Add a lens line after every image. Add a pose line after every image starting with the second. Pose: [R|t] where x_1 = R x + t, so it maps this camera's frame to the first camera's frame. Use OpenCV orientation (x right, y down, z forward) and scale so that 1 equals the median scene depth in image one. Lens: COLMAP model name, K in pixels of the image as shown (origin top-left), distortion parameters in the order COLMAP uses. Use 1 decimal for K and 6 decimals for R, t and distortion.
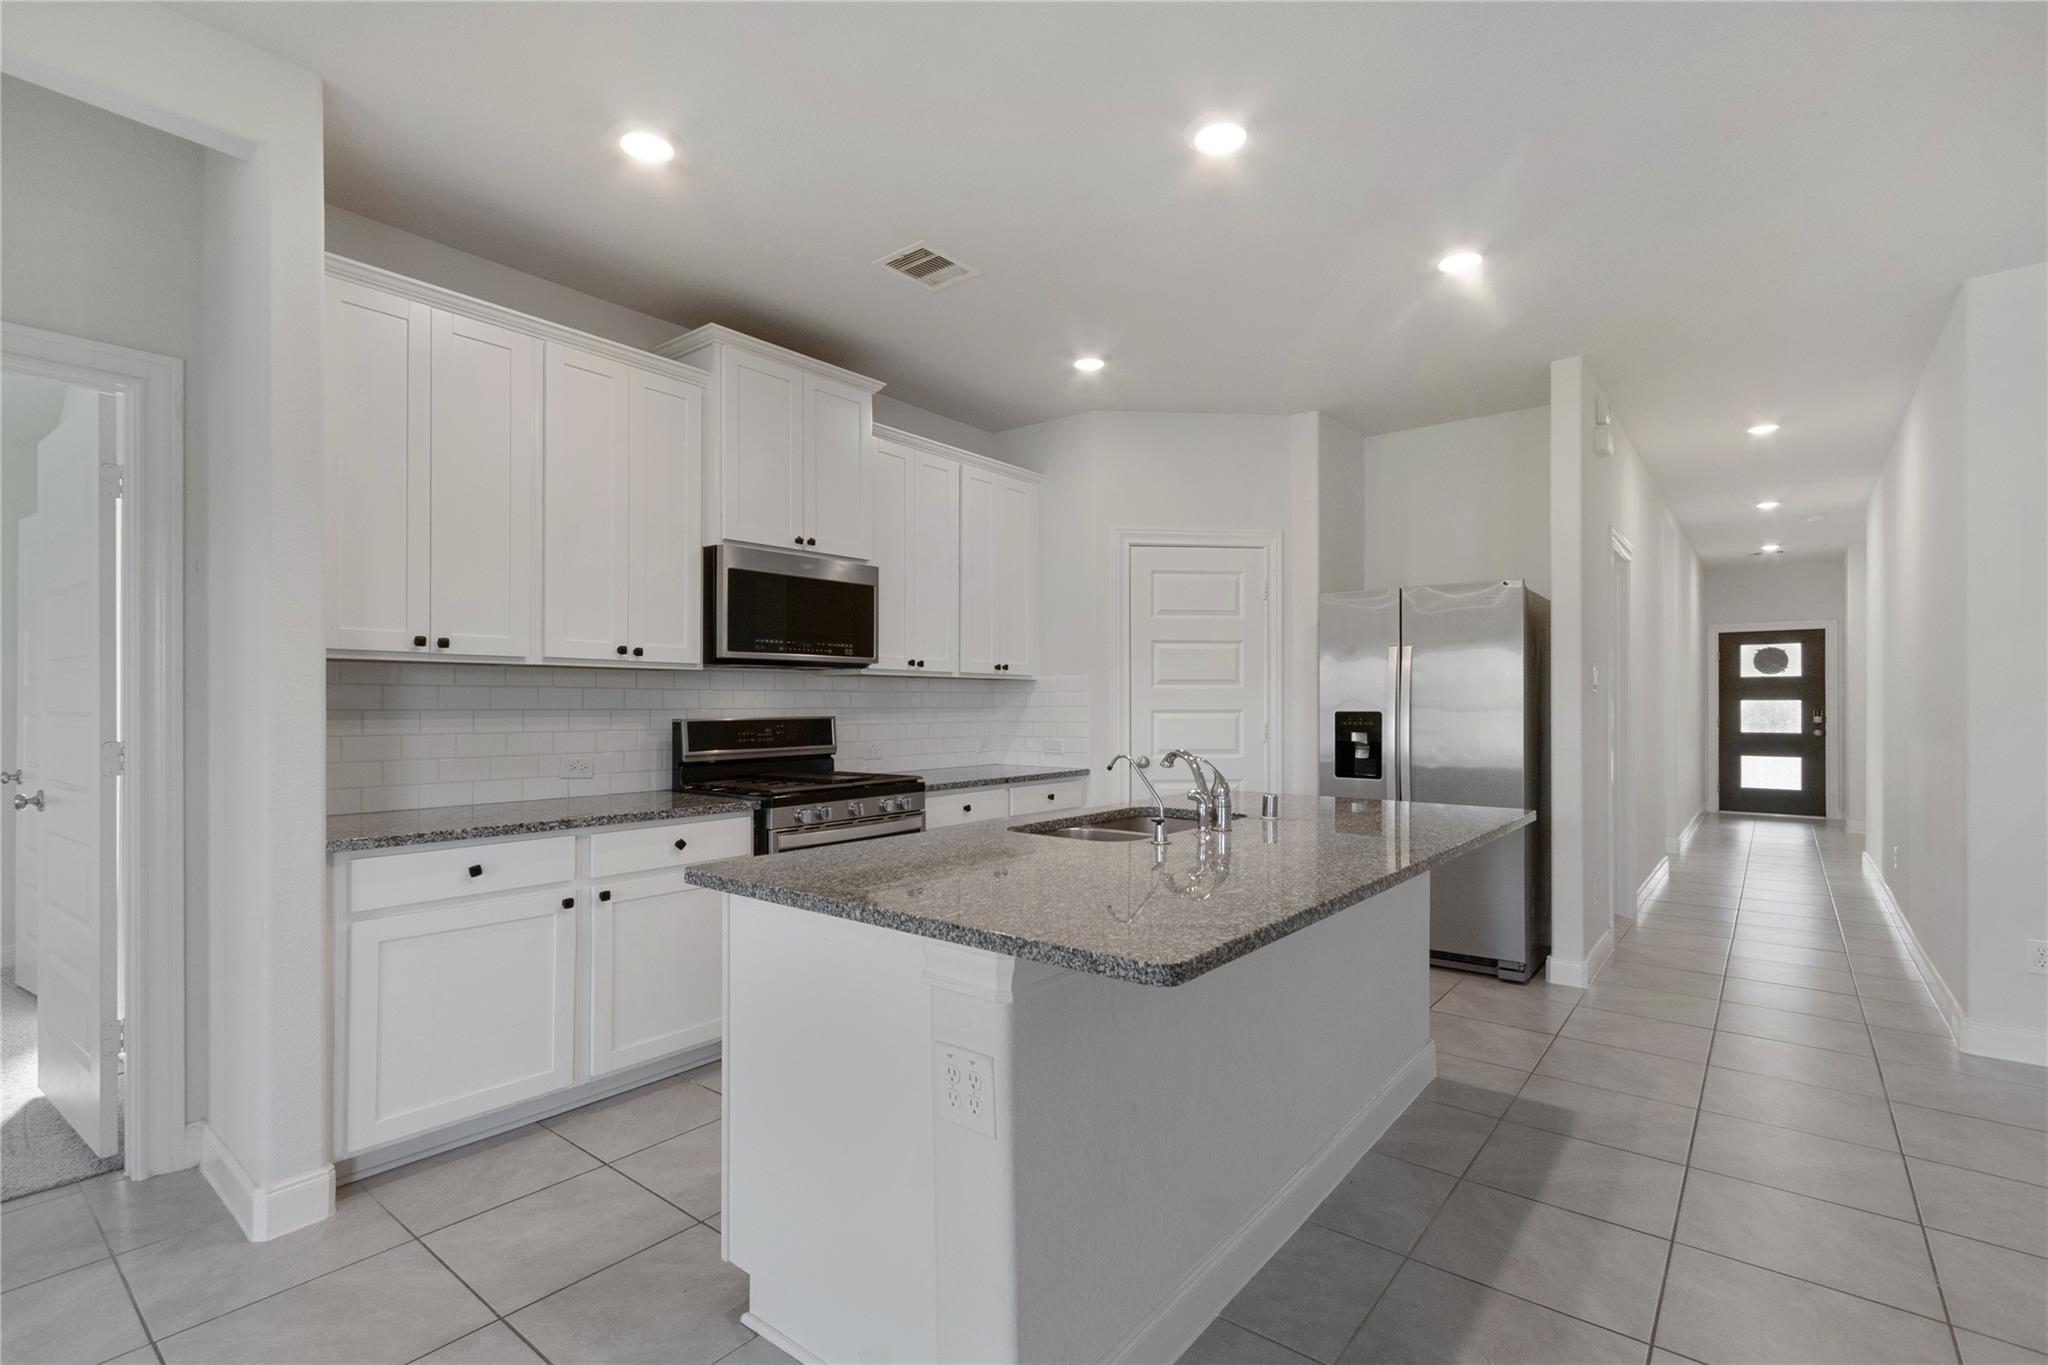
lens RADIAL K [[939.0, 0, 1010.7], [0, 939.0, 694.7], [0, 0, 1]] dist [0.004335, -0.000442]
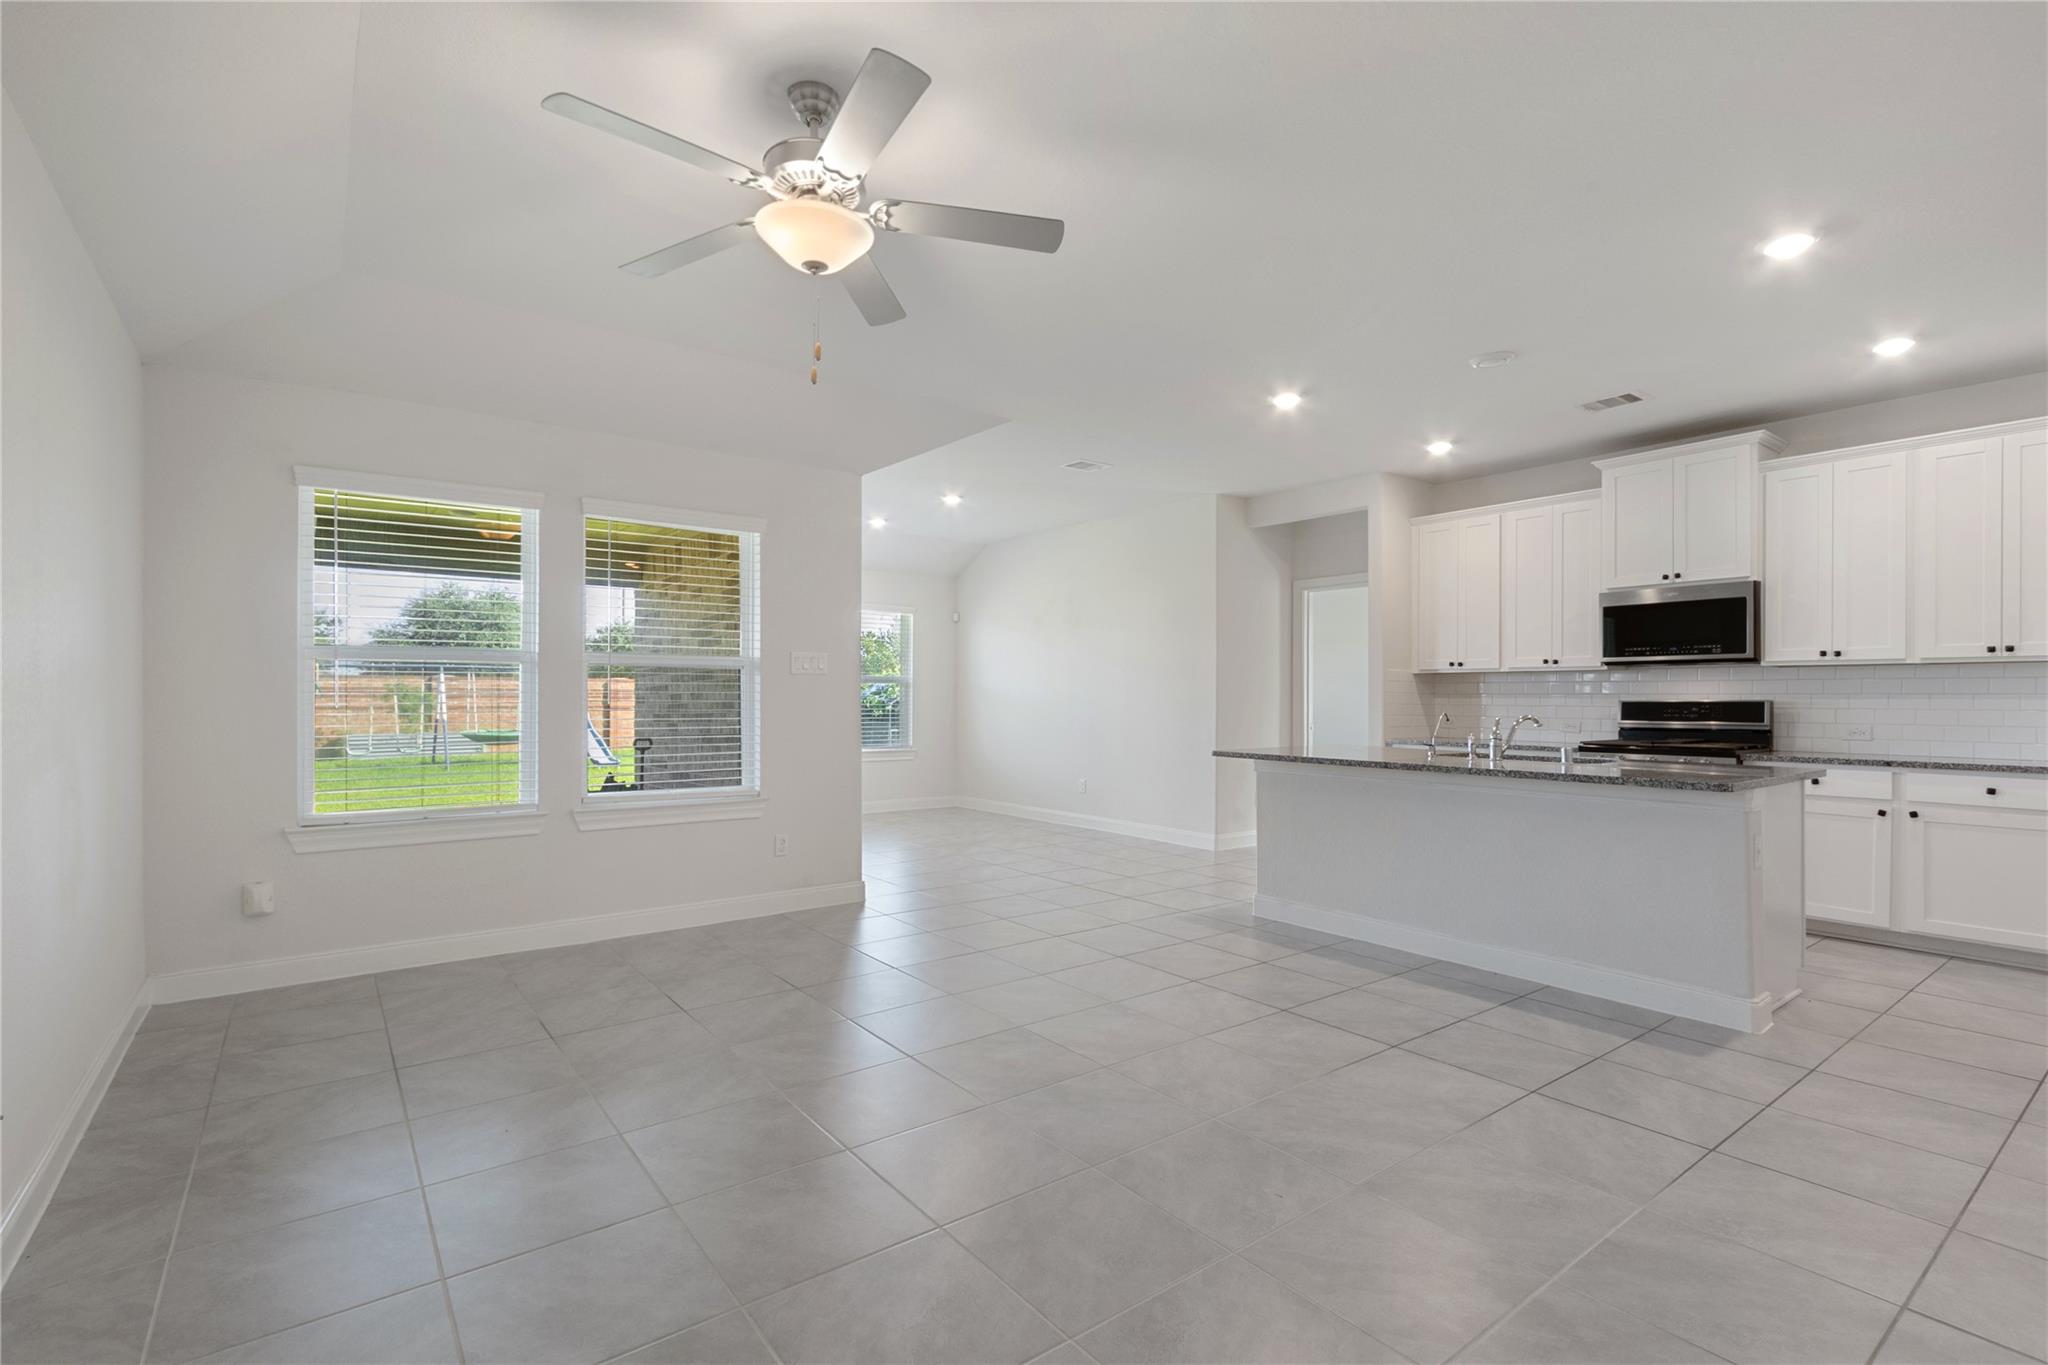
lens RADIAL K [[939.0, 0, 1022.1], [0, 939.0, 702.5], [0, 0, 1]] dist [0.004335, -0.000442]
pose [[-0.238273, 0.003433, -0.971192, 1.374398], [0.005043, 0.999985, 0.002297, 0.019708], [0.971185, -0.004350, -0.238287, 0.370825]]
